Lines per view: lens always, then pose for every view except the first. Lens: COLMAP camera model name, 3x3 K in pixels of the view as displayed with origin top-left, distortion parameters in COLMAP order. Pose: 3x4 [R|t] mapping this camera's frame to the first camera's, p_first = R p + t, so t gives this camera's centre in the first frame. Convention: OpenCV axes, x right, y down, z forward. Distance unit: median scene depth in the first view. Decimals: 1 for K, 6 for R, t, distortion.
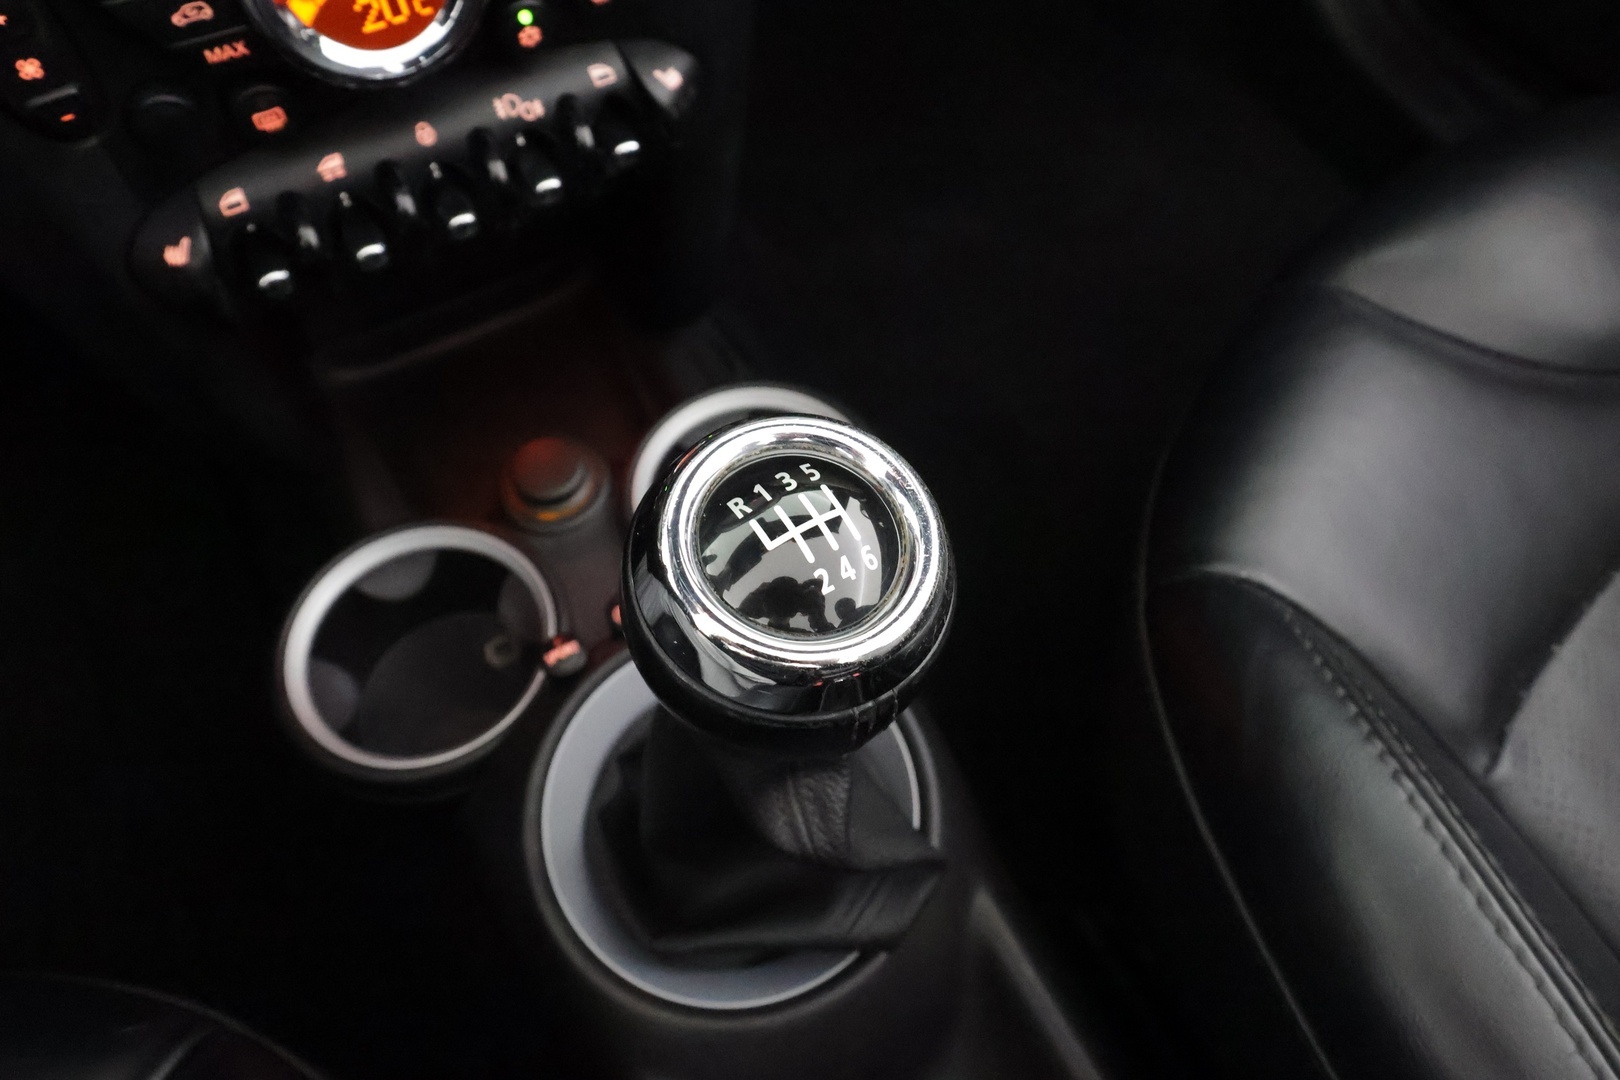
lens RADIAL K [[1110.7, 0, 811.7], [0, 1110.7, 547.7], [0, 0, 1]] dist [-0.008672, 0.002572]
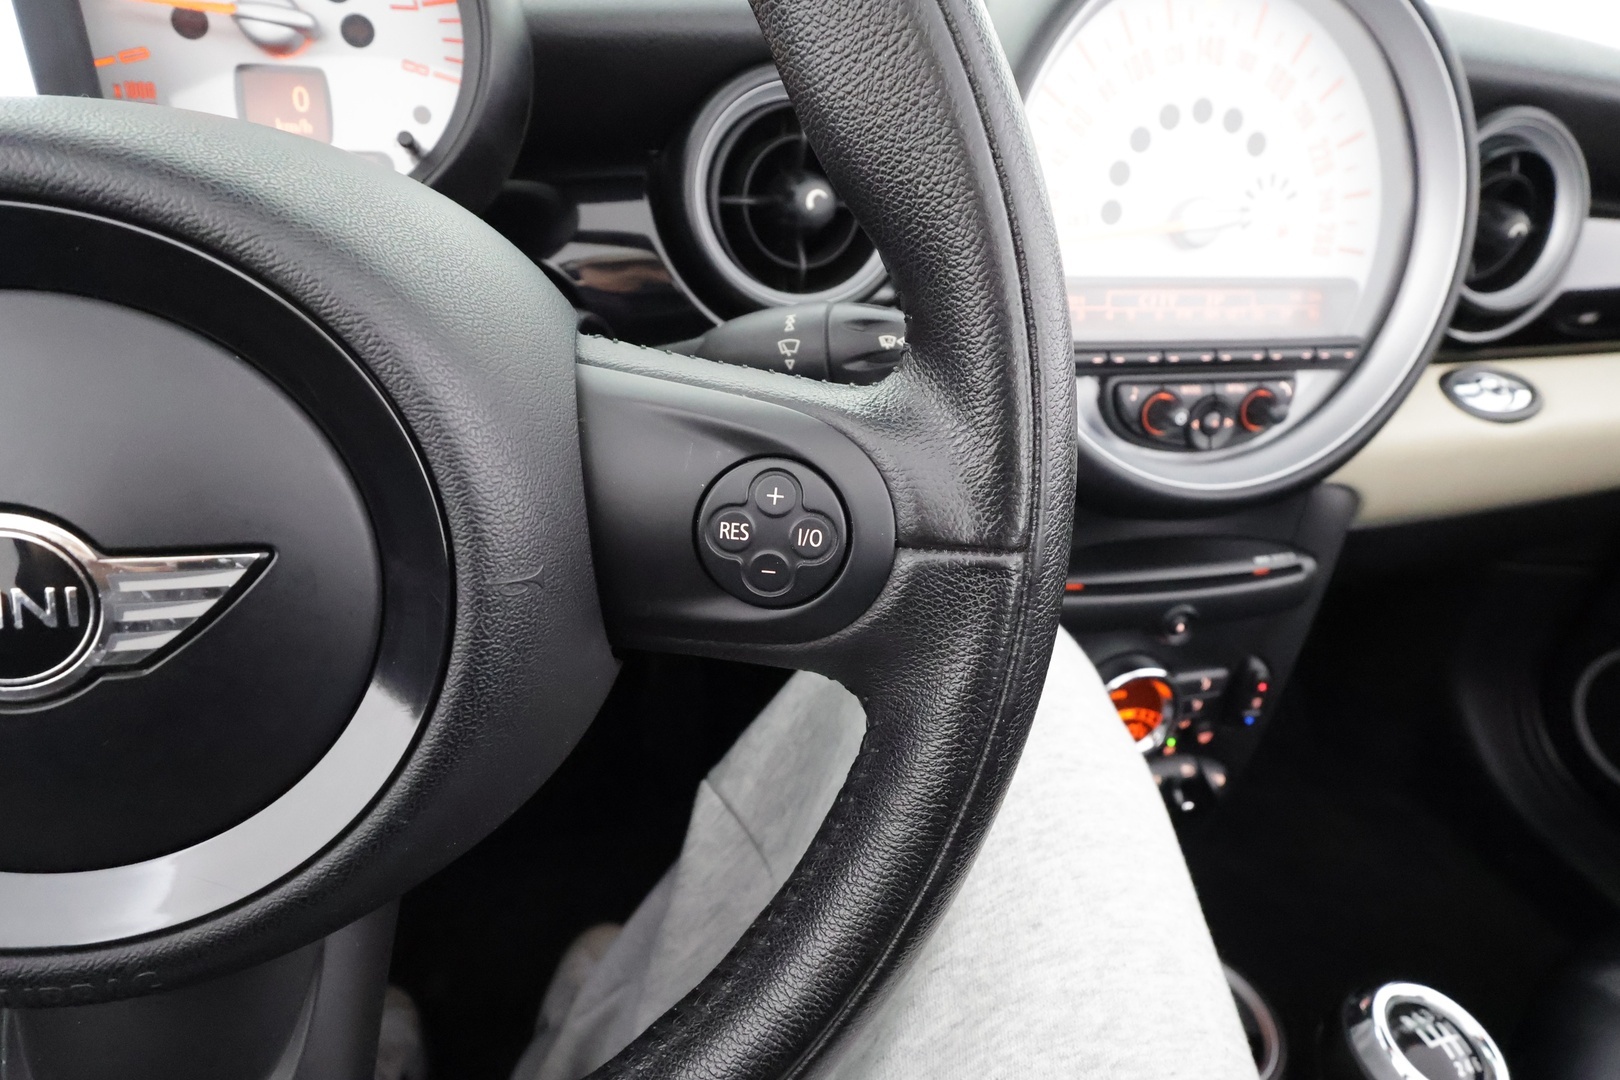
lens RADIAL K [[901.5, 0, 810.4], [0, 901.5, 547.6], [0, 0, 1]] dist [0.000247, -0.001556]
pose [[0.960142, 0.185513, -0.209073, -0.597369], [-0.265757, 0.837642, -0.477209, 0.206094], [0.086600, 0.513752, 0.853557, -0.688499]]
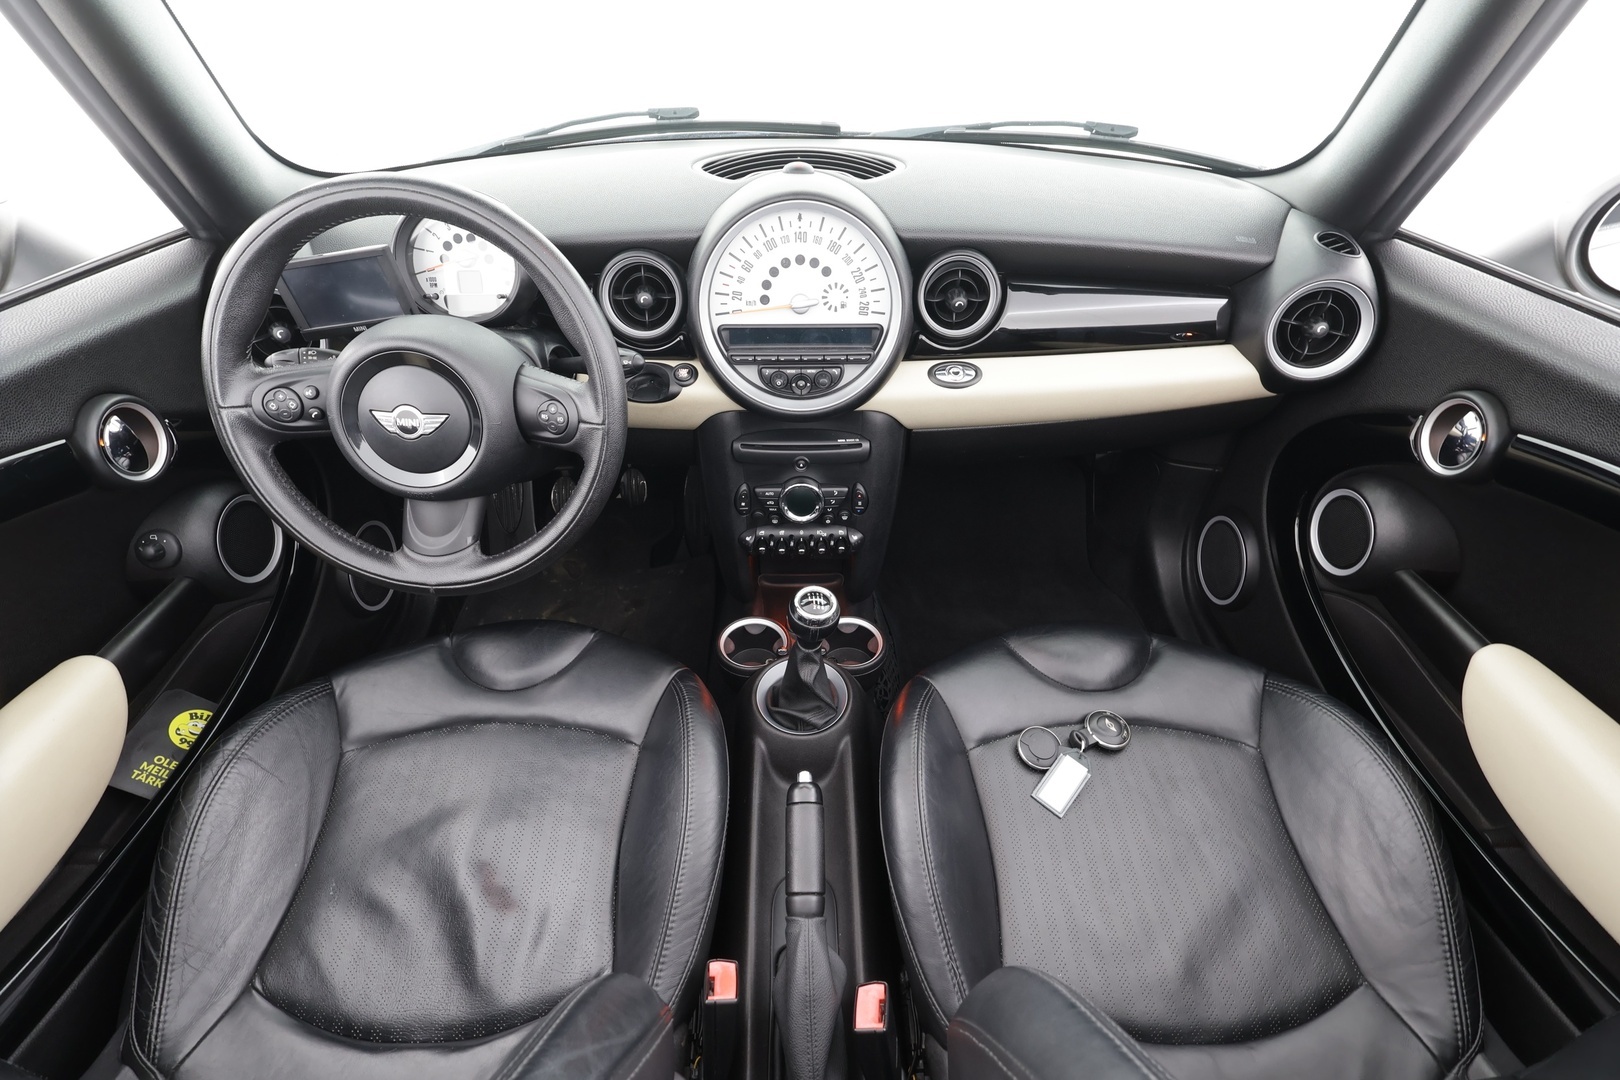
lens RADIAL K [[755.0, 0, 809.3], [0, 755.0, 541.0], [0, 0, 1]] dist [-0.001903, 0.002659]
pose [[0.880298, 0.300082, -0.367460, 0.892146], [-0.411925, 0.867705, -0.278218, 0.555537], [0.235358, 0.396281, 0.887450, -1.878175]]
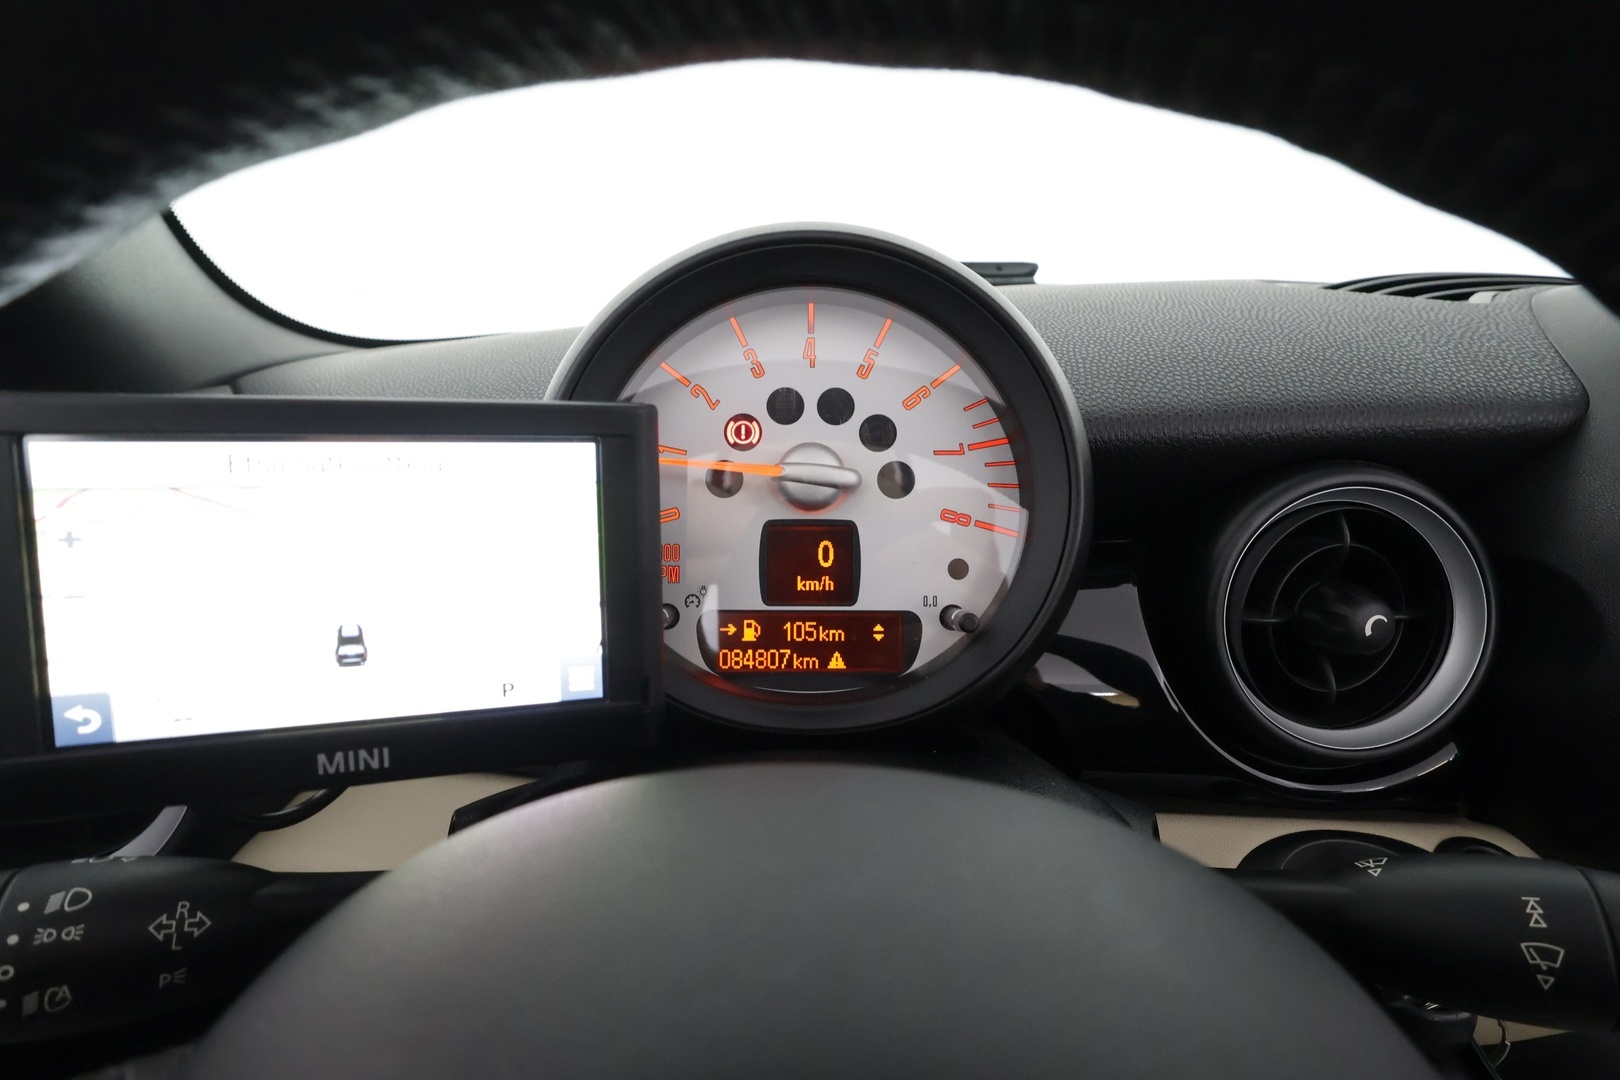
lens RADIAL K [[795.9, 0, 806.2], [0, 795.9, 550.8], [0, 0, 1]] dist [0.005491, 0.000652]
pose [[0.882282, 0.165599, -0.440631, -1.085786], [-0.413140, 0.721038, -0.556255, -0.084984], [0.225596, 0.672816, 0.704575, -0.686287]]
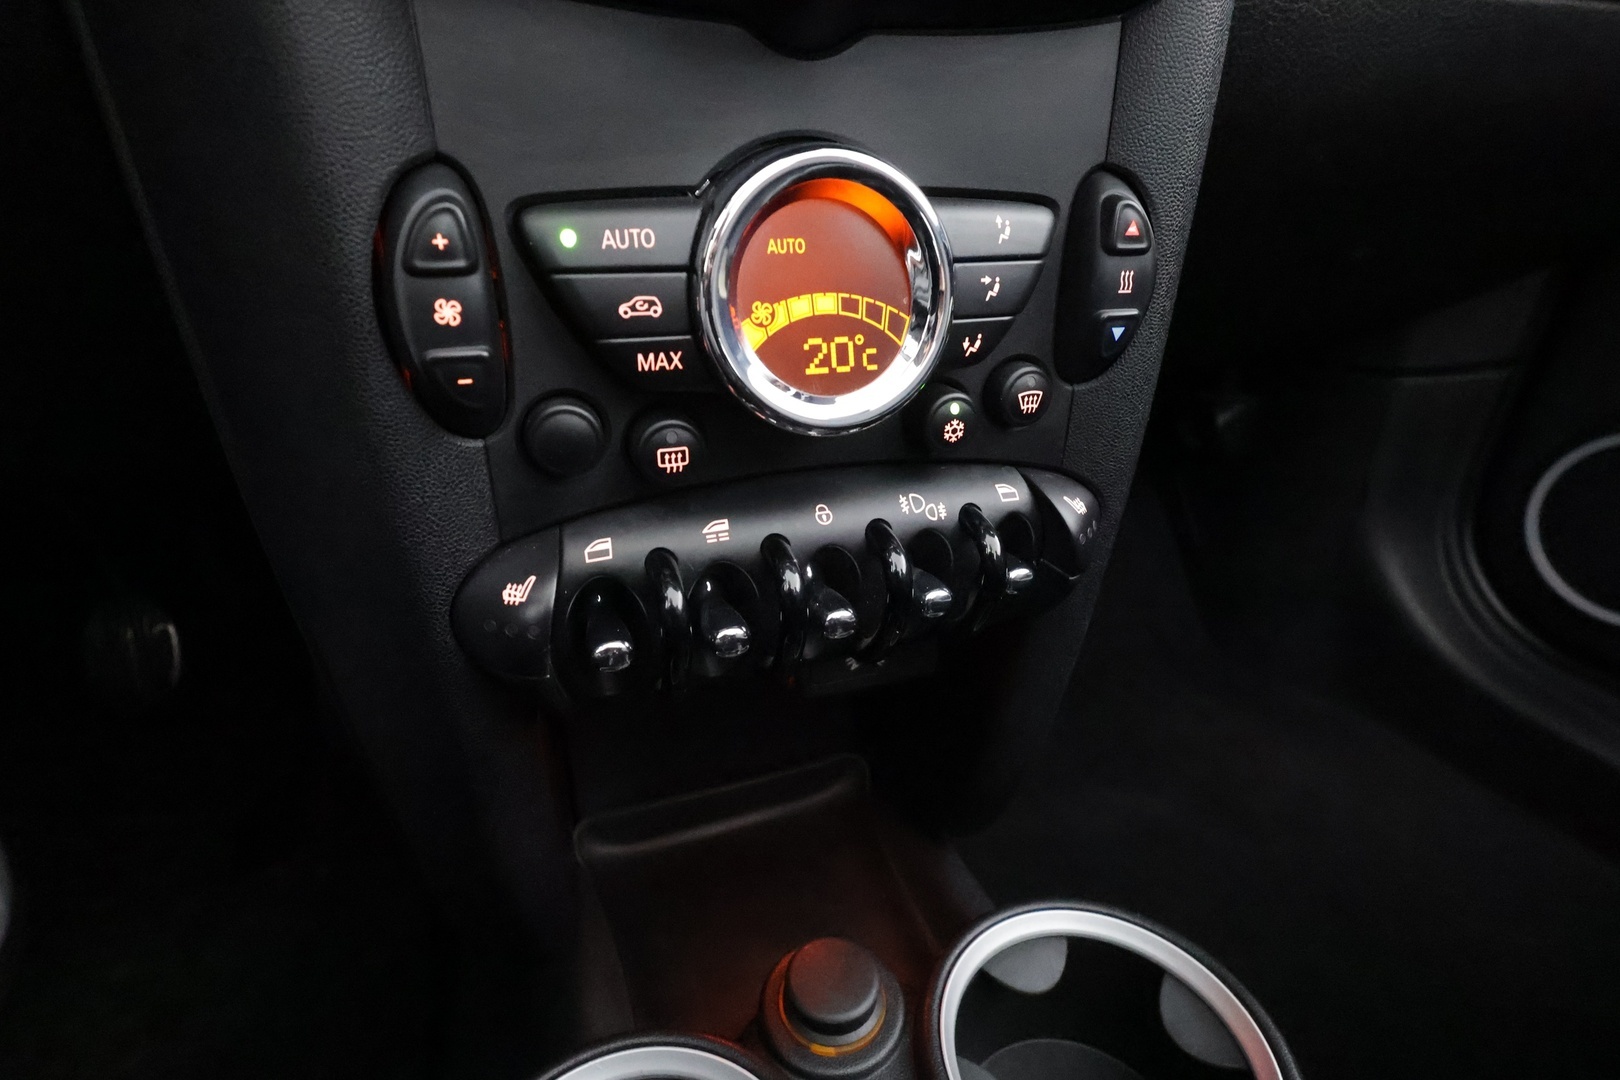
lens RADIAL K [[795.9, 0, 805.5], [0, 795.9, 542.1], [0, 0, 1]] dist [0.005491, 0.000652]
pose [[0.987409, 0.059678, -0.146502, -0.262877], [-0.134386, 0.805031, -0.577811, 0.012004], [0.083456, 0.590223, 0.802914, 0.491916]]
